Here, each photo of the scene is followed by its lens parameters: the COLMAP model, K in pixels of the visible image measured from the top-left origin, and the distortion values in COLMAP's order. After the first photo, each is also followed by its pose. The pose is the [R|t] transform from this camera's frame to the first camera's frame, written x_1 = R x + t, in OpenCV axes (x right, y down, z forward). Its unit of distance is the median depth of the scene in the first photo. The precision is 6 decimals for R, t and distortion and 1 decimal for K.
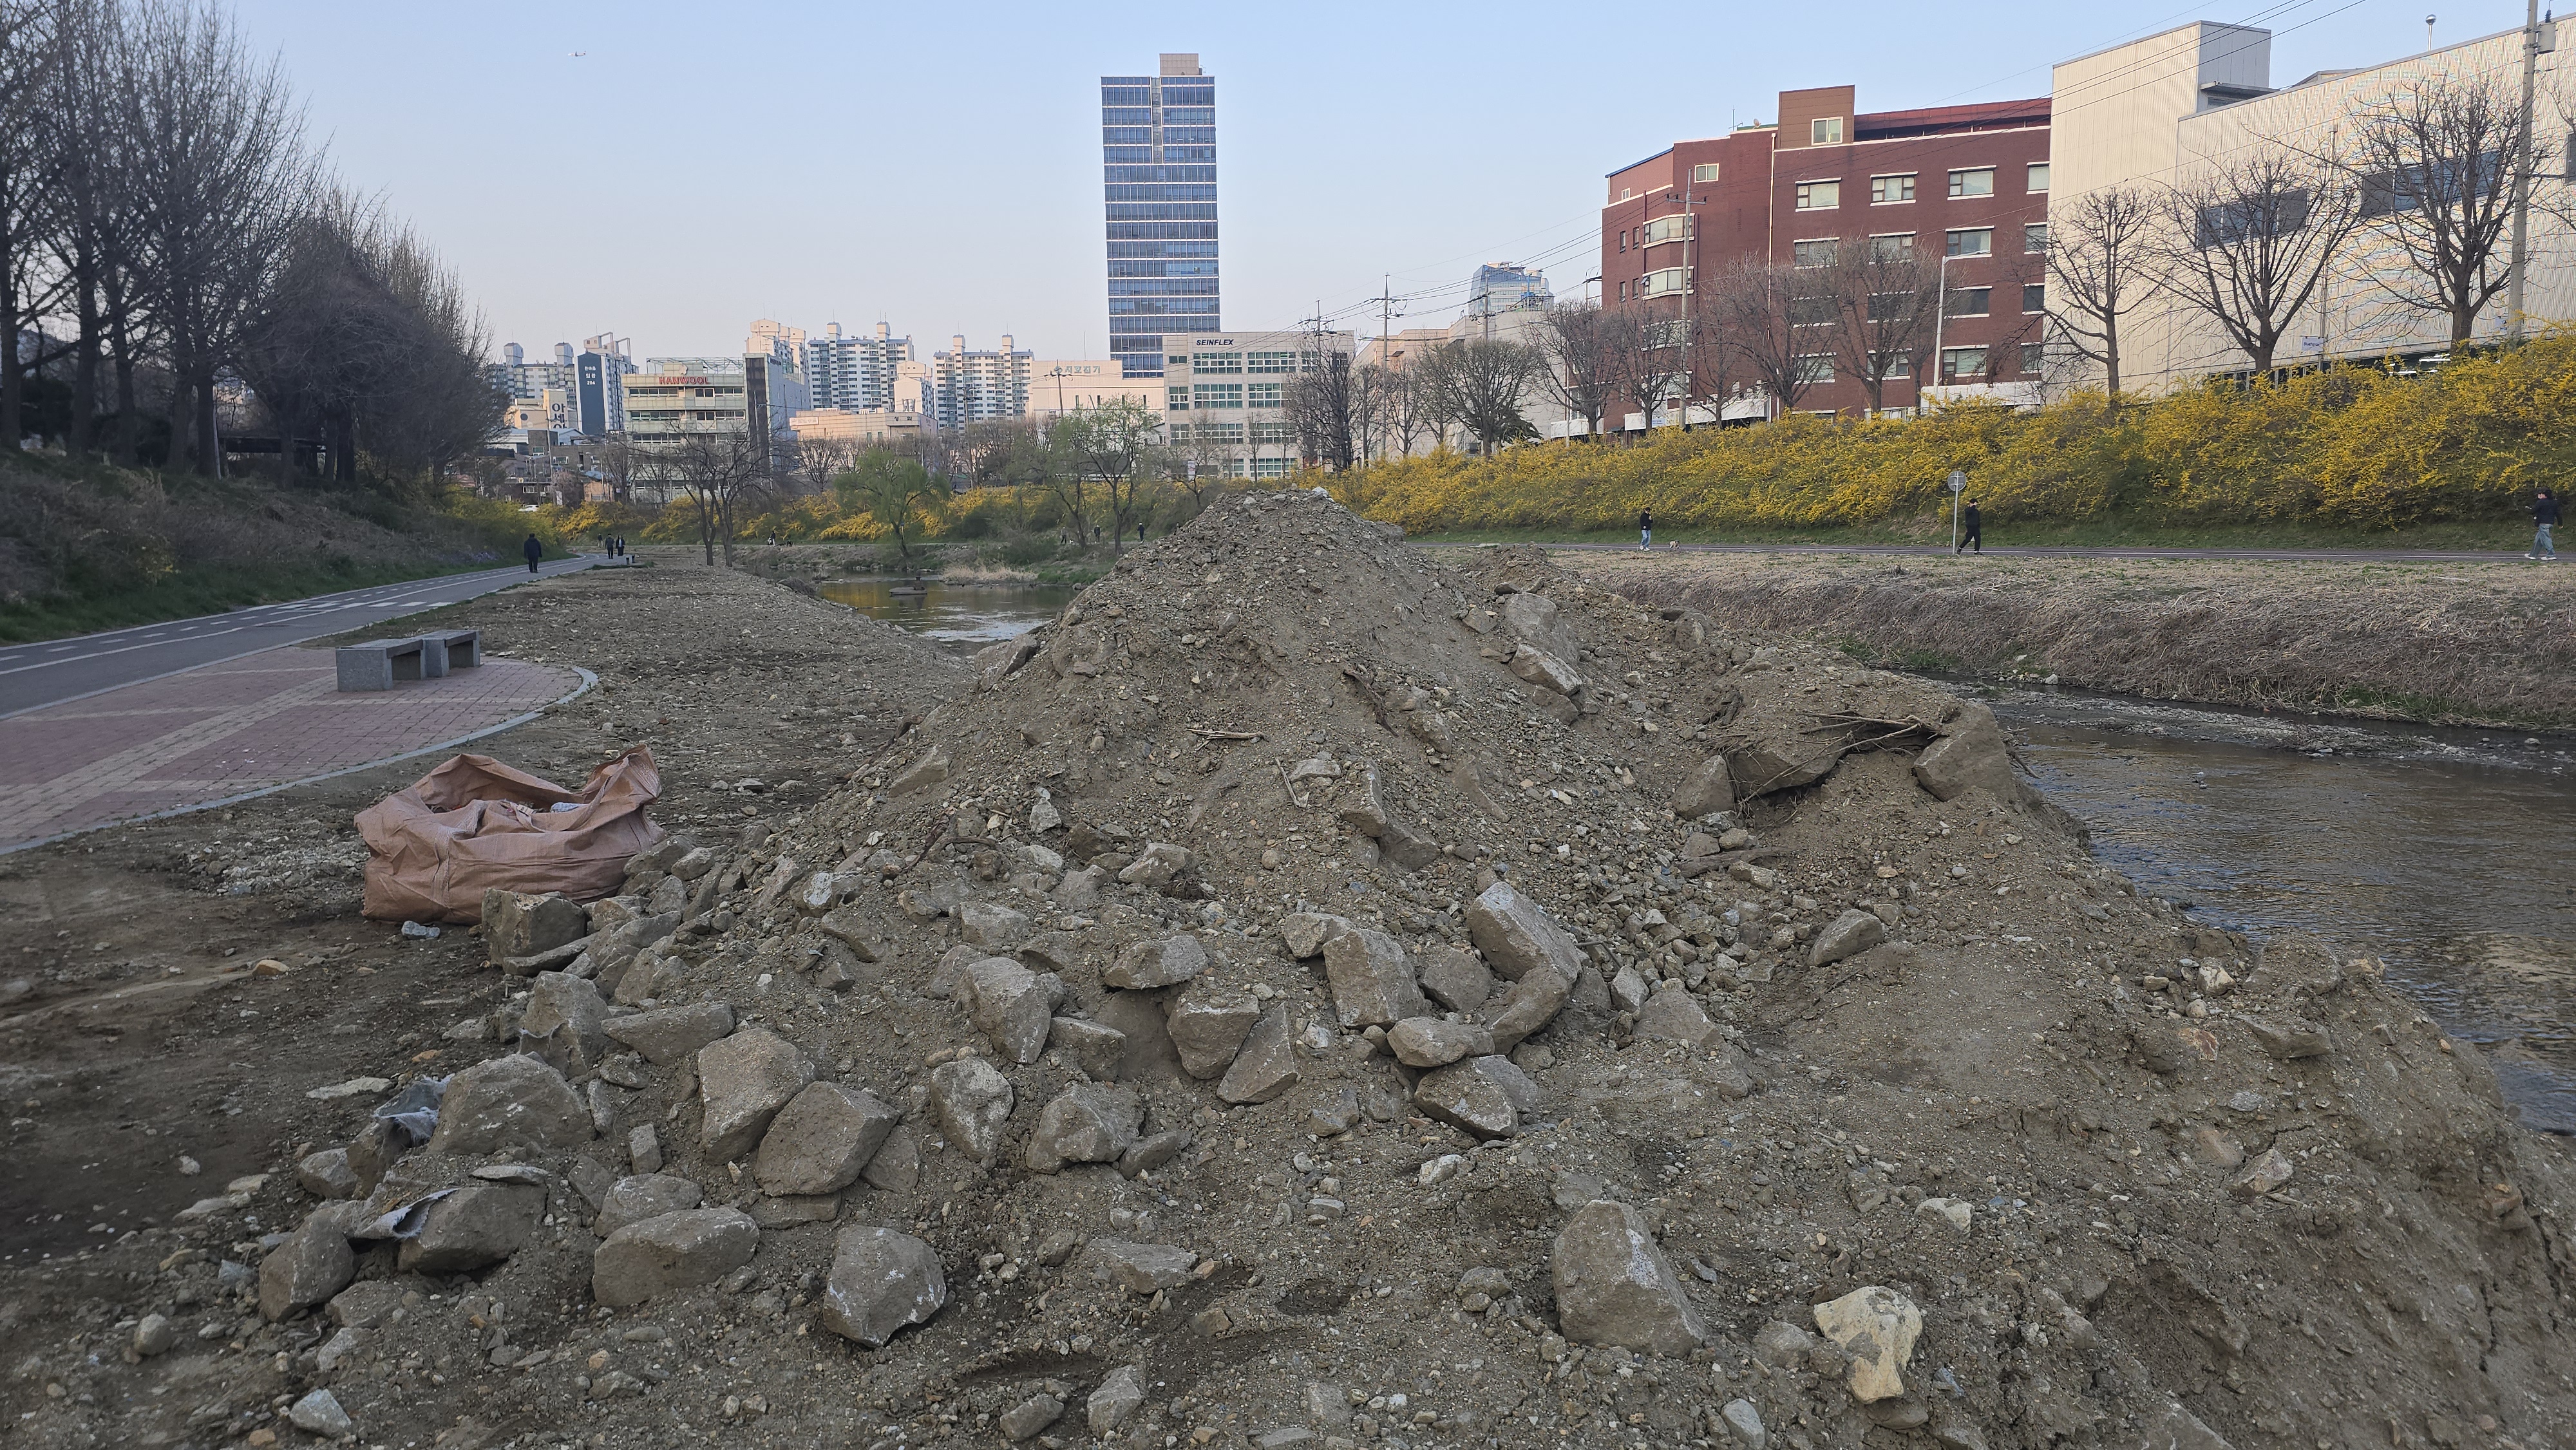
lens RADIAL K [[1703.6, 0, 1284.9], [0, 1703.6, 715.2], [0, 0, 1]] dist [0.073859, -0.069143]
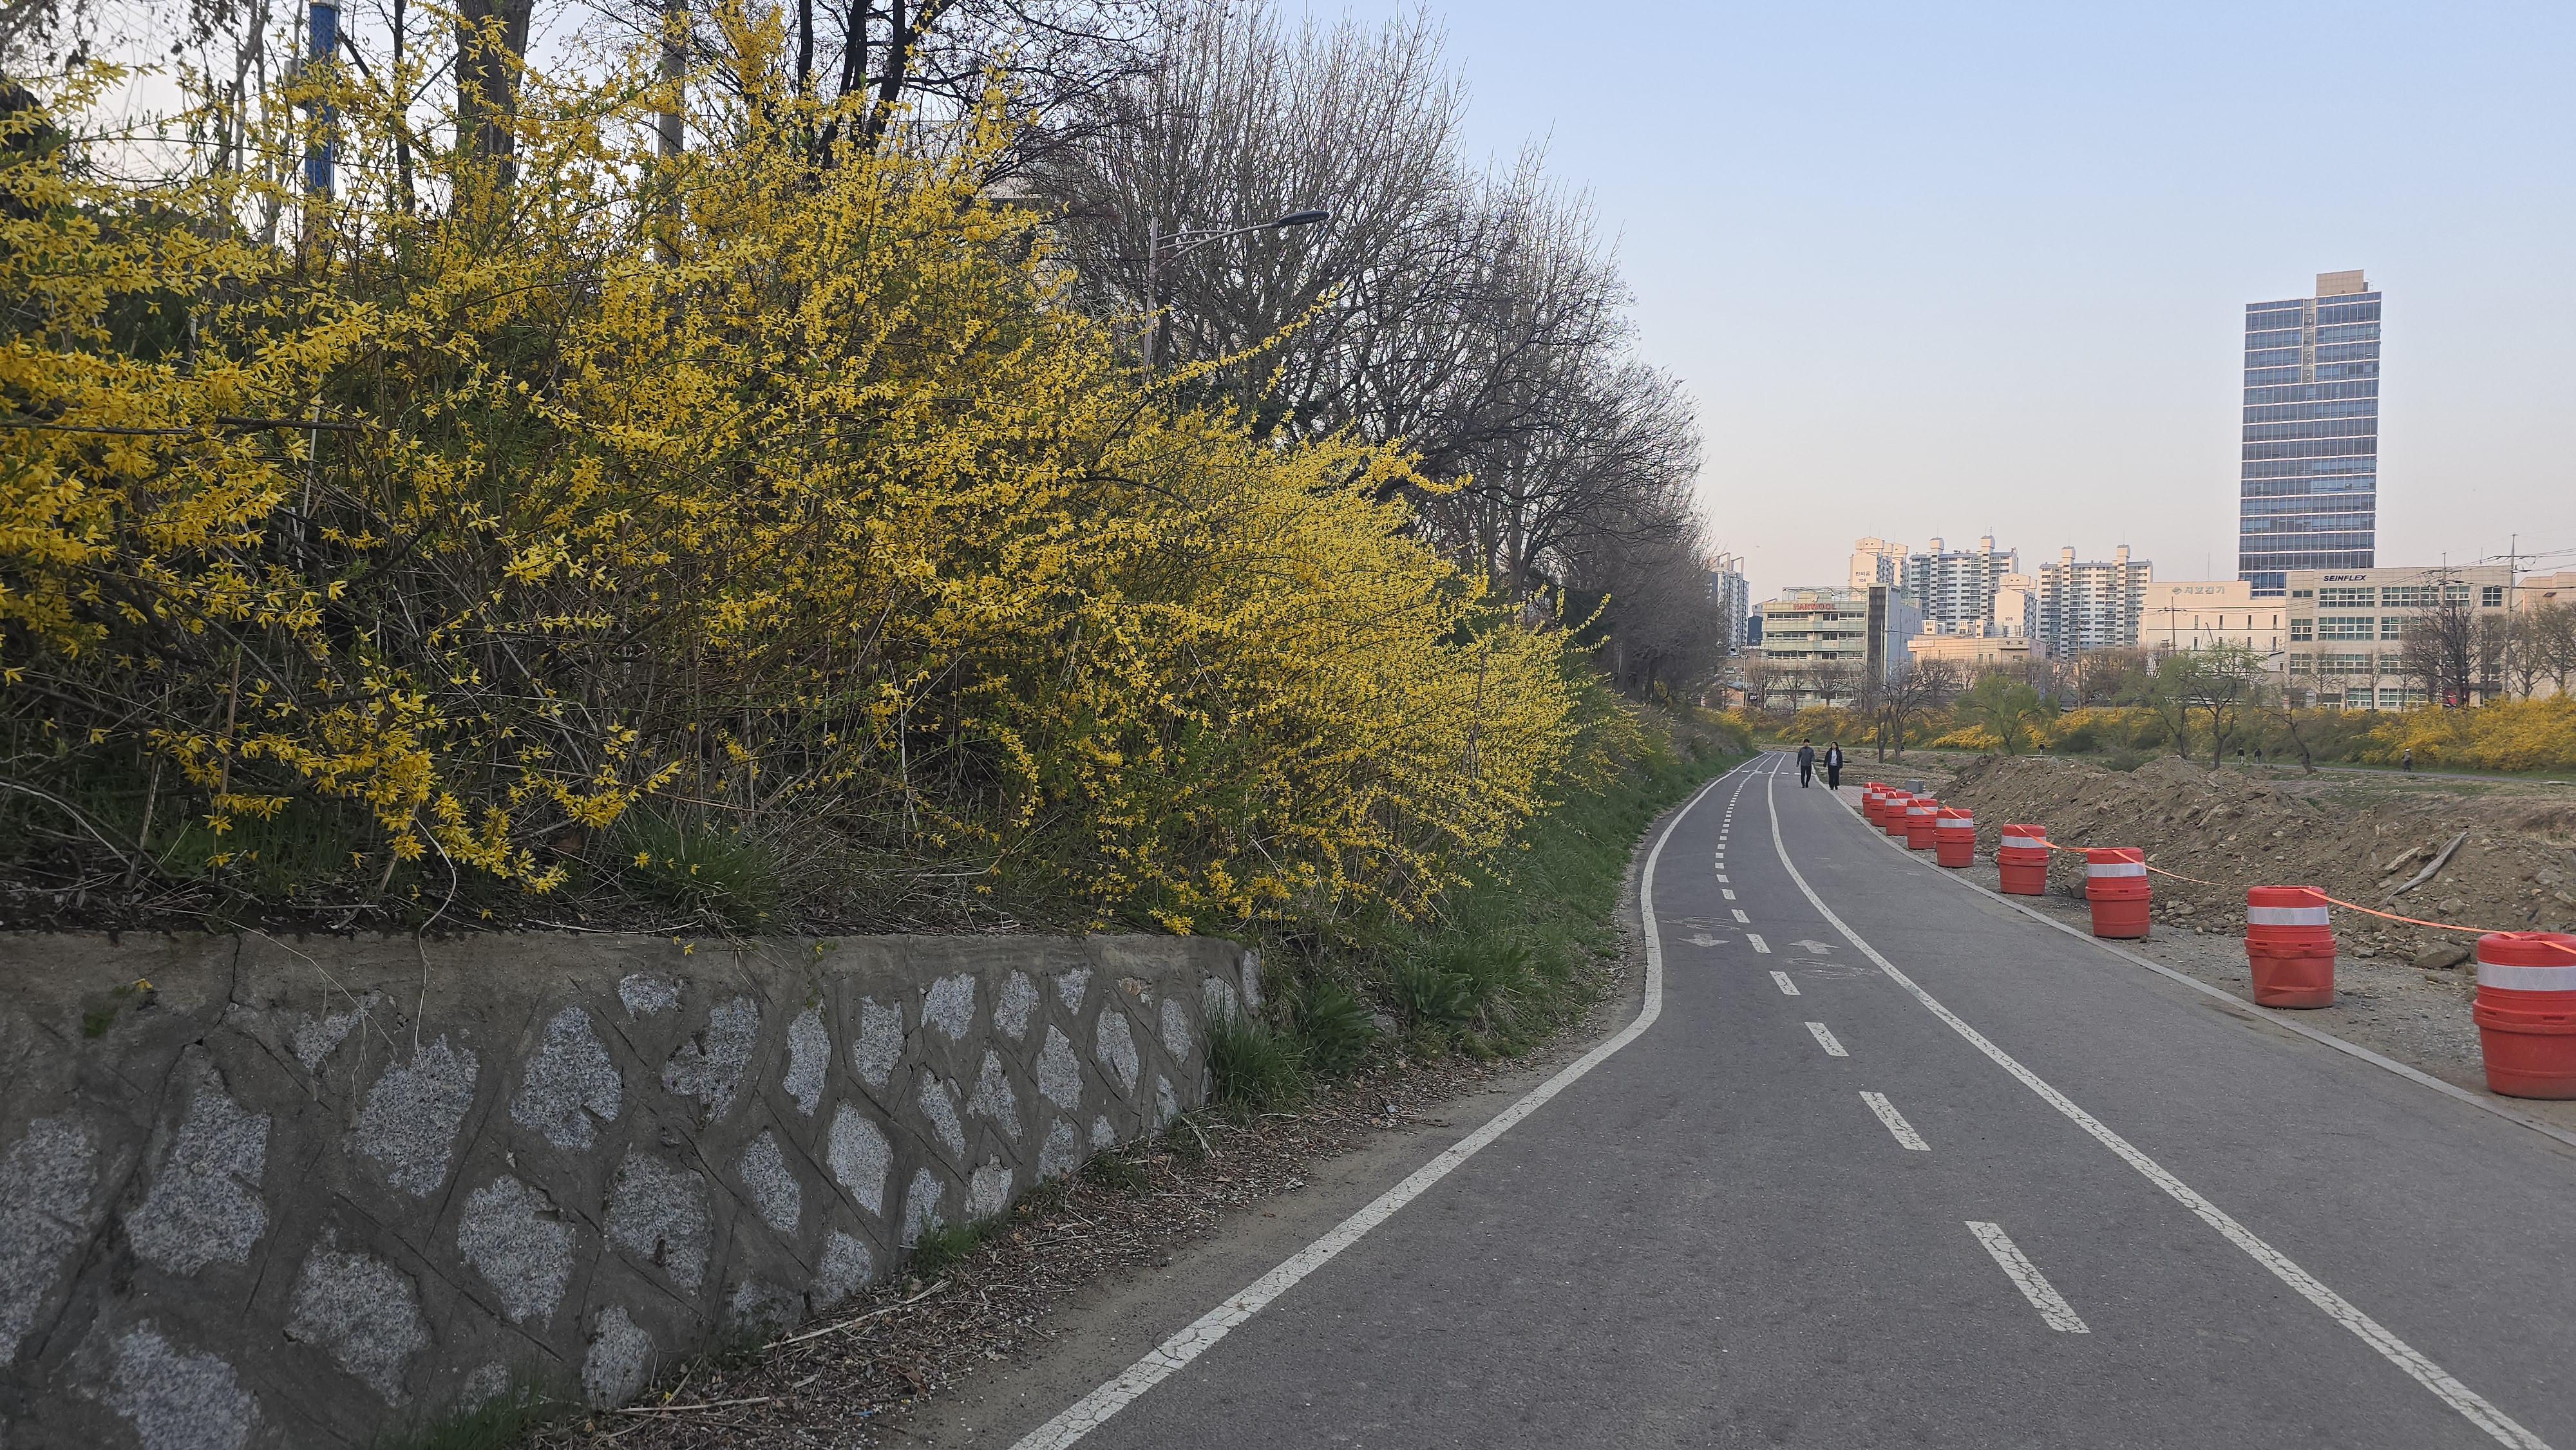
lens RADIAL K [[1703.6, 0, 1284.9], [0, 1703.6, 715.2], [0, 0, 1]] dist [0.073859, -0.069143]
pose [[0.821527, 0.039234, -0.568819, 0.023037], [-0.105235, 0.990924, -0.083639, 0.014904], [0.560375, 0.128571, 0.818199, -0.151460]]
